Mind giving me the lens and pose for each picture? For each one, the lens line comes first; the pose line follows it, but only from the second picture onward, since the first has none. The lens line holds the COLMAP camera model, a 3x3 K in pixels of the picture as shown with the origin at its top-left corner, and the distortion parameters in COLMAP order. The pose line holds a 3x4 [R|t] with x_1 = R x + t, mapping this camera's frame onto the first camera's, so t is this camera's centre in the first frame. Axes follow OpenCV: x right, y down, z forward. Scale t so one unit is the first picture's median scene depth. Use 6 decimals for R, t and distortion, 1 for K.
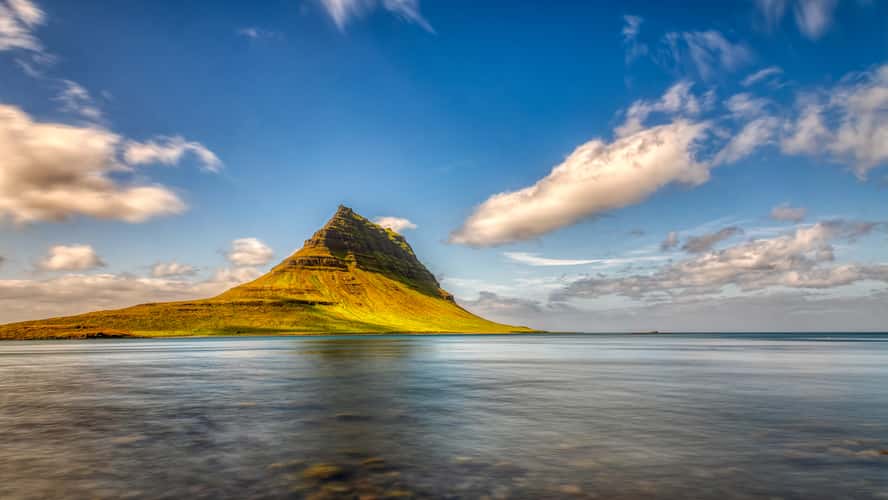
lens RADIAL K [[667.6, 0, 444.0], [0, 667.6, 250.0], [0, 0, 1]] dist [0.191298, 0.000587]
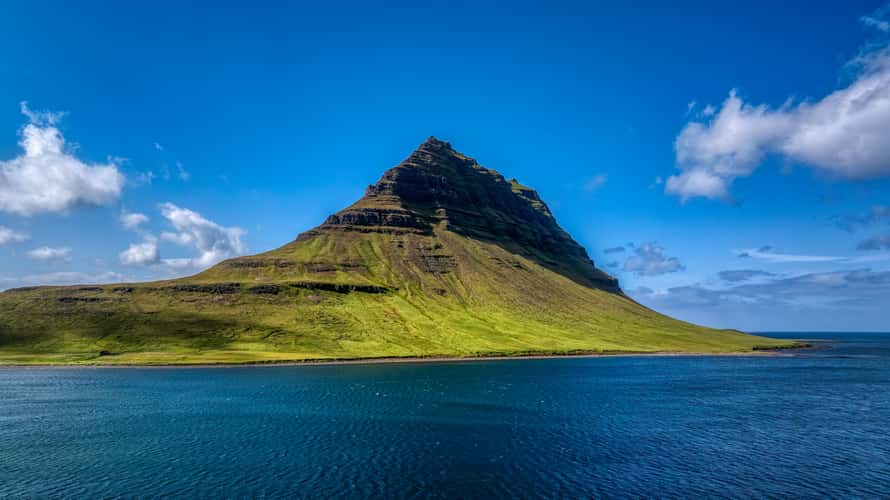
lens RADIAL K [[667.7, 0, 442.1], [0, 667.7, 248.3], [0, 0, 1]] dist [0.000392, -0.000191]
pose [[0.975149, -0.020228, -0.220625, -0.009239], [0.021684, 0.999756, 0.004178, 0.043610], [0.220486, -0.008858, 0.975350, 0.476731]]
